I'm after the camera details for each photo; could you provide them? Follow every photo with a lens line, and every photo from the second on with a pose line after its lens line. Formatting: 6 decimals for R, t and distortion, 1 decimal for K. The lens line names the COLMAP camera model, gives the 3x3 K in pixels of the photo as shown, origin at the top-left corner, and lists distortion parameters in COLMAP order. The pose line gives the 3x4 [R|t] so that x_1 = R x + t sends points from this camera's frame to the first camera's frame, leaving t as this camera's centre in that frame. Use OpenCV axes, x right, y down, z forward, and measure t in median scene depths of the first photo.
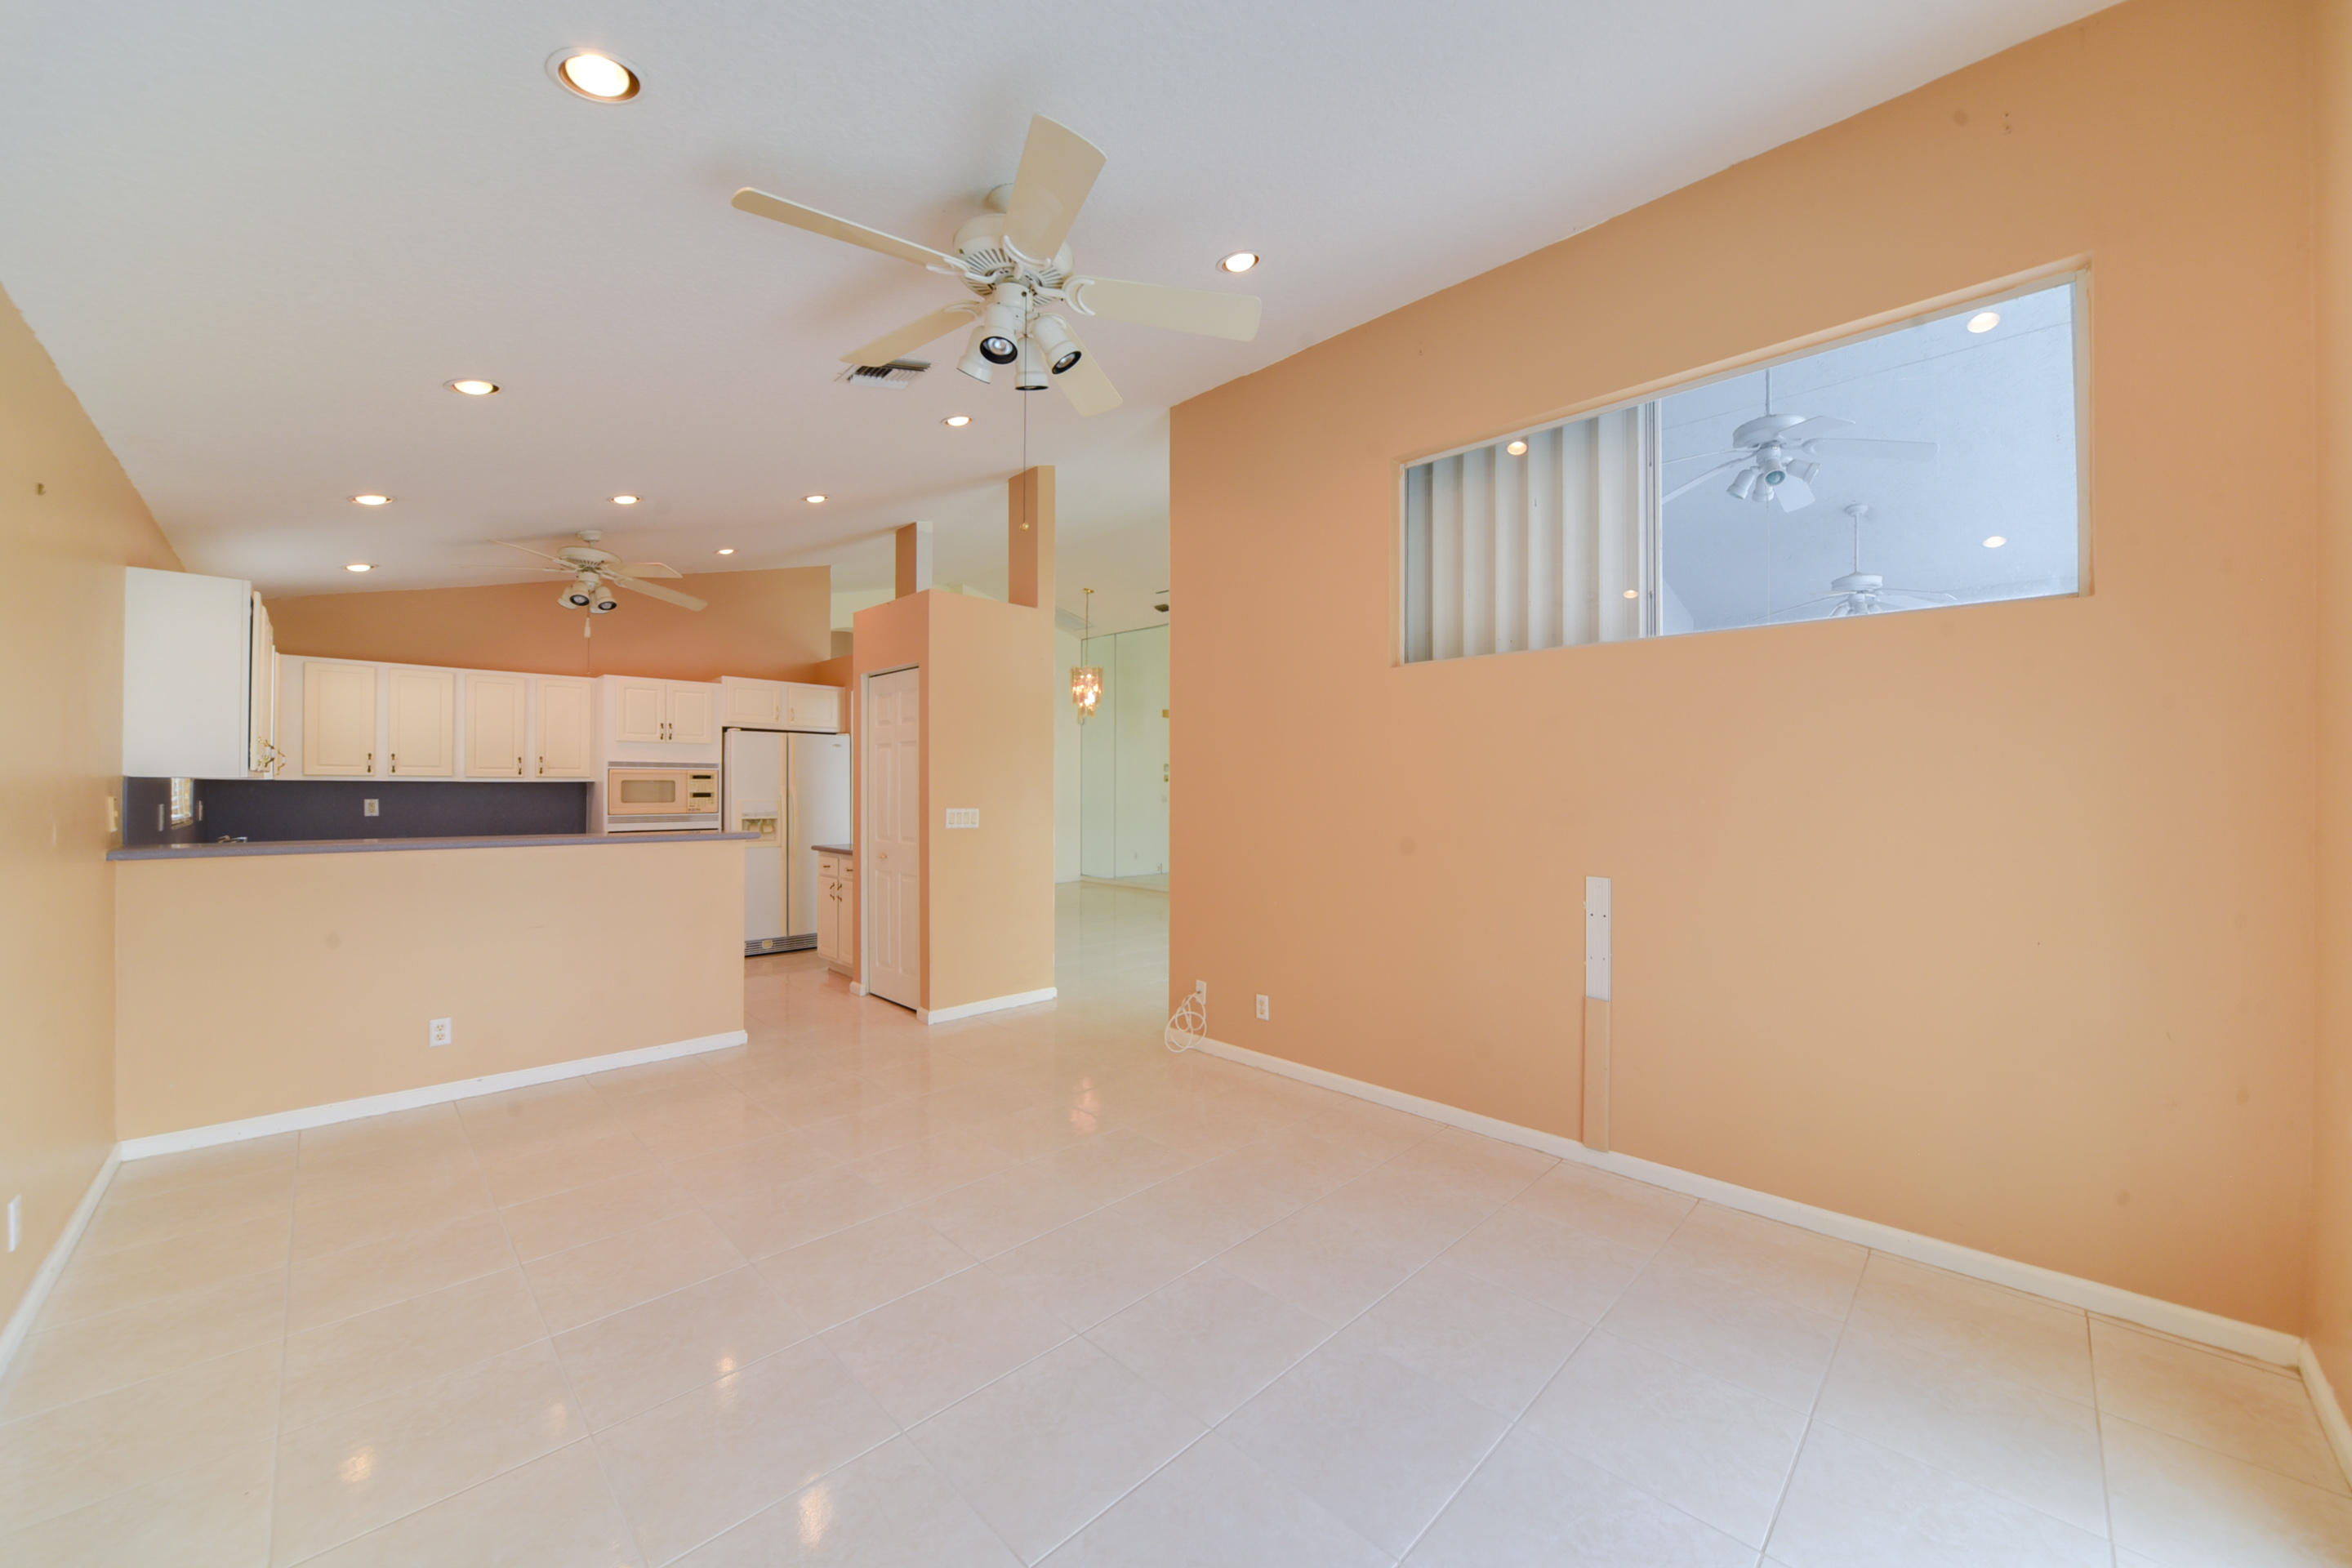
lens RADIAL K [[885.9, 0, 1215.4], [0, 885.9, 786.9], [0, 0, 1]] dist [-0.002276, 0.000045]
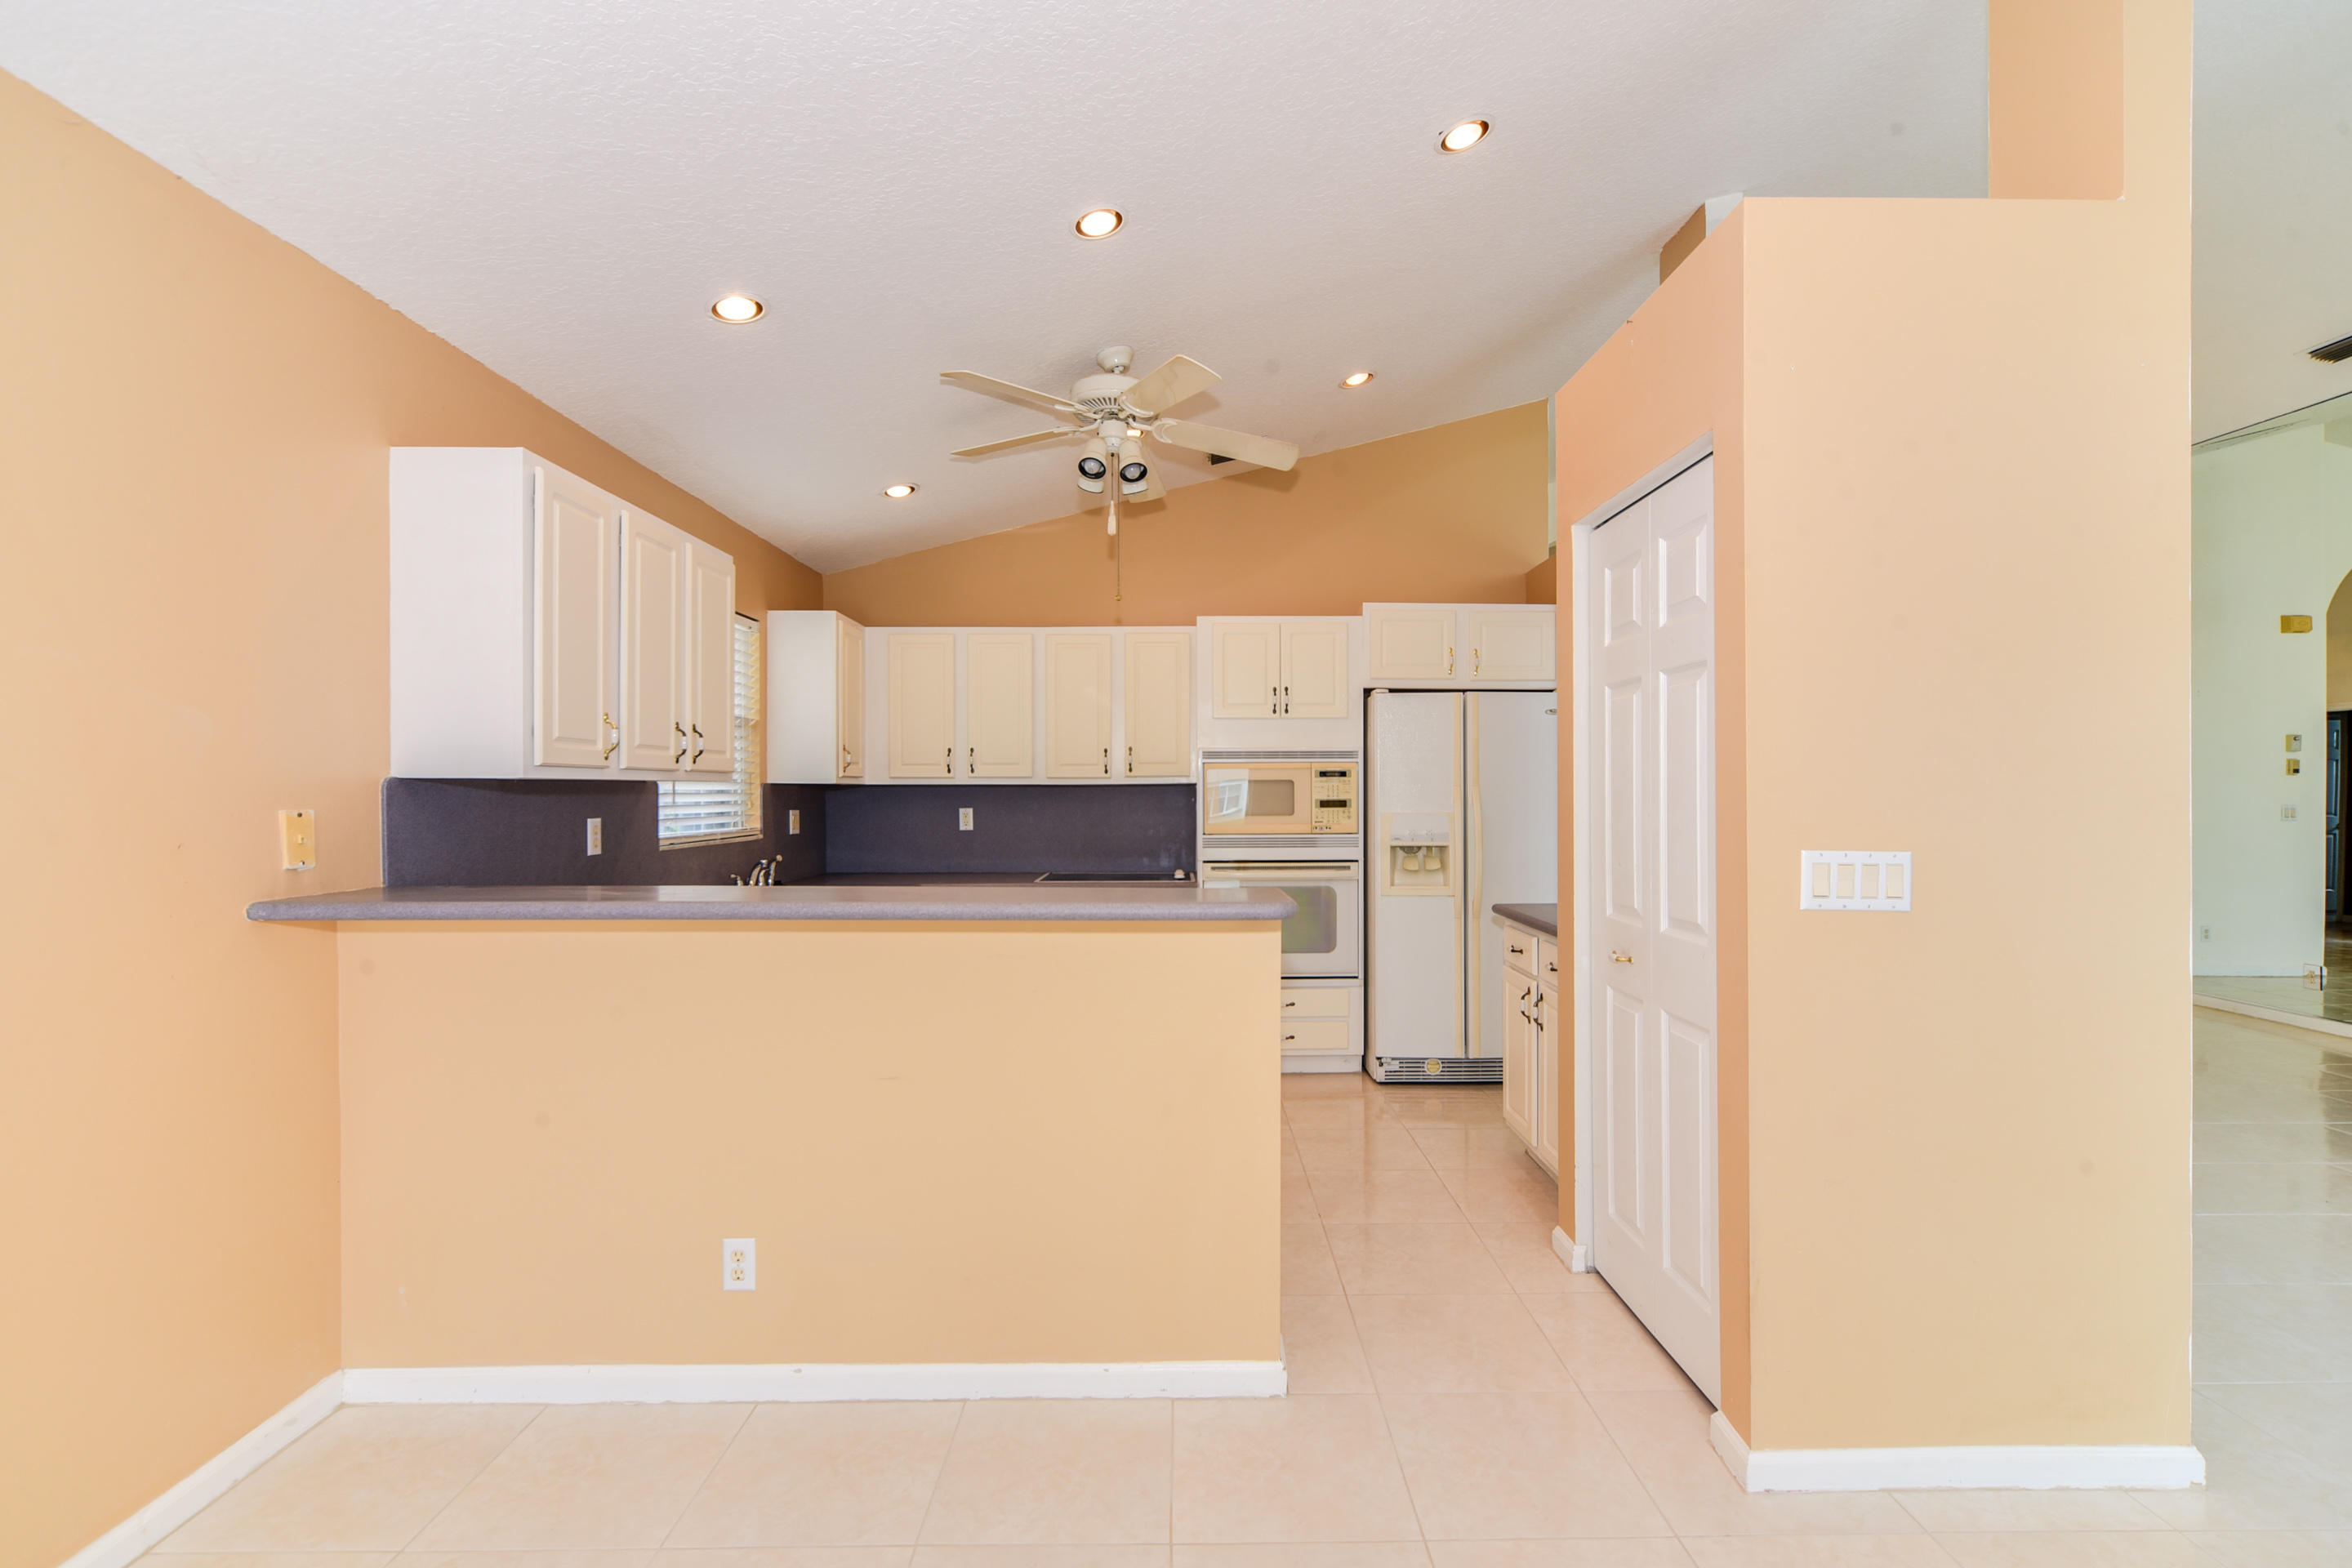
lens RADIAL K [[1045.9, 0, 1196.9], [0, 1045.9, 792.6], [0, 0, 1]] dist [0.001825, 0.001494]
pose [[0.709674, -0.003761, -0.704520, -0.154301], [0.005195, 0.999986, -0.000105, 0.001320], [0.704511, -0.003586, 0.709684, 0.459928]]
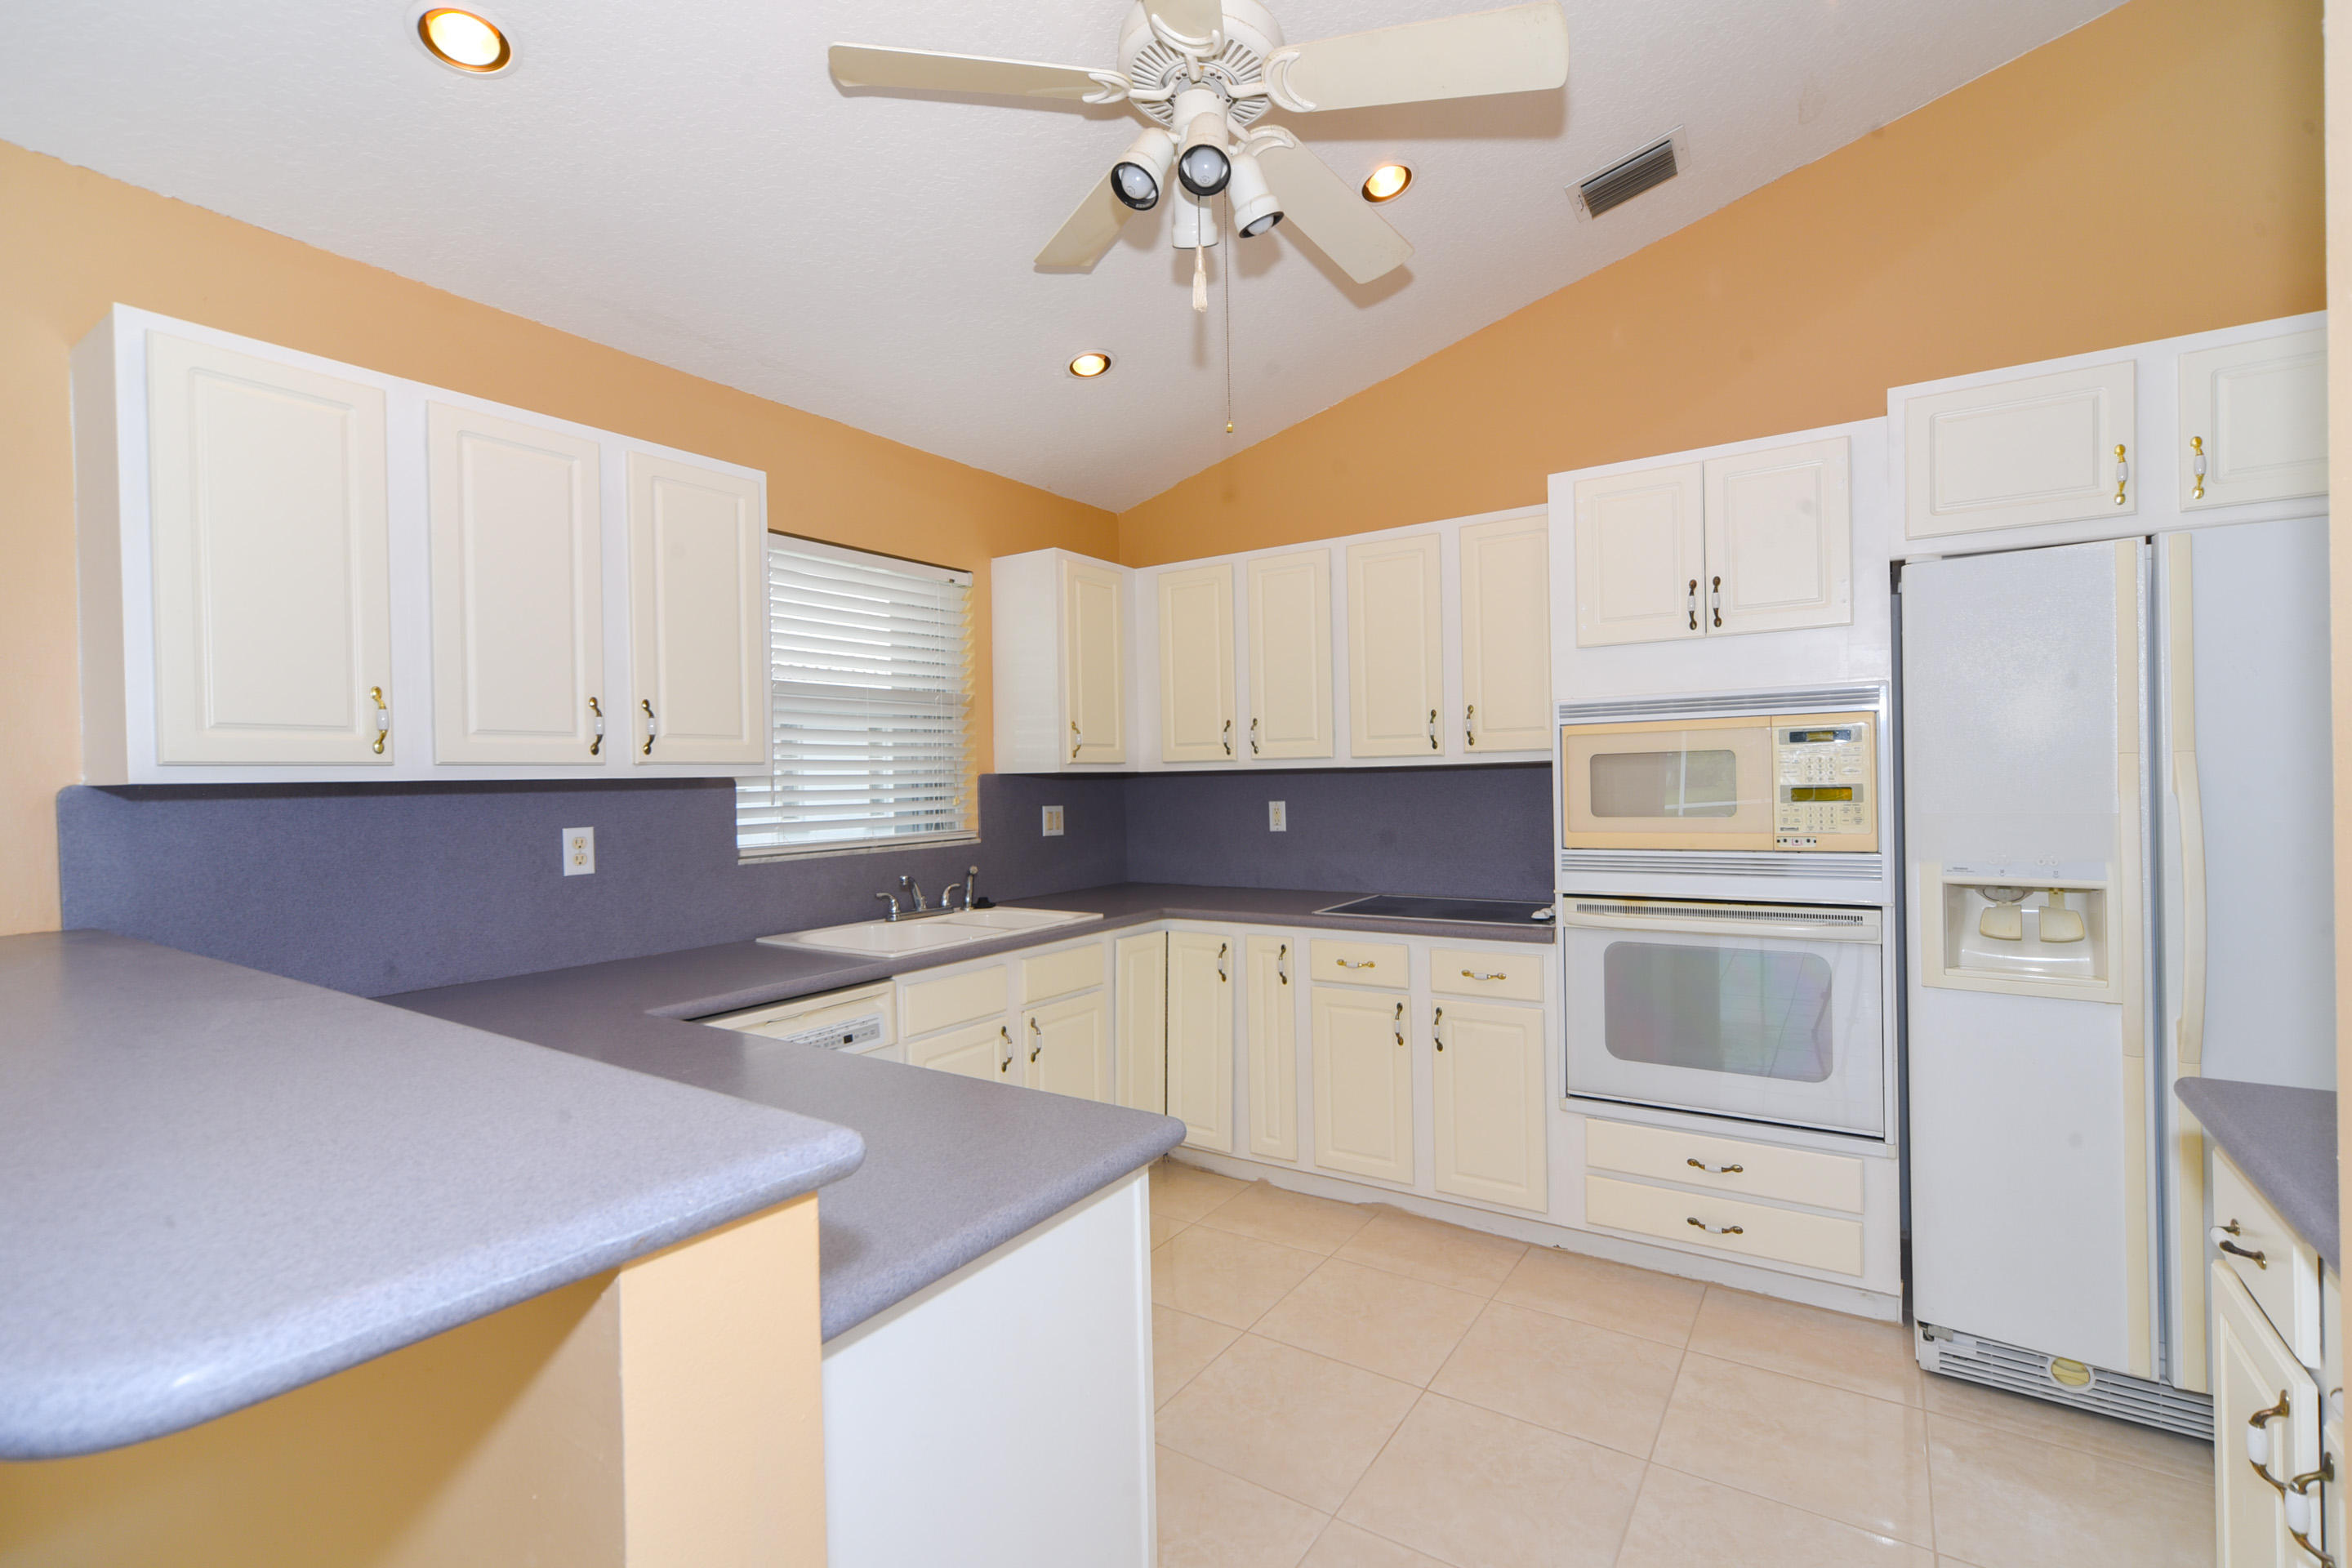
lens RADIAL K [[1045.9, 0, 1210.6], [0, 1045.9, 785.4], [0, 0, 1]] dist [0.001825, 0.001494]
pose [[0.201357, -0.000898, -0.979517, -0.284490], [0.023086, 0.999726, 0.003830, -0.000003], [0.979246, -0.023384, 0.201323, 0.769613]]
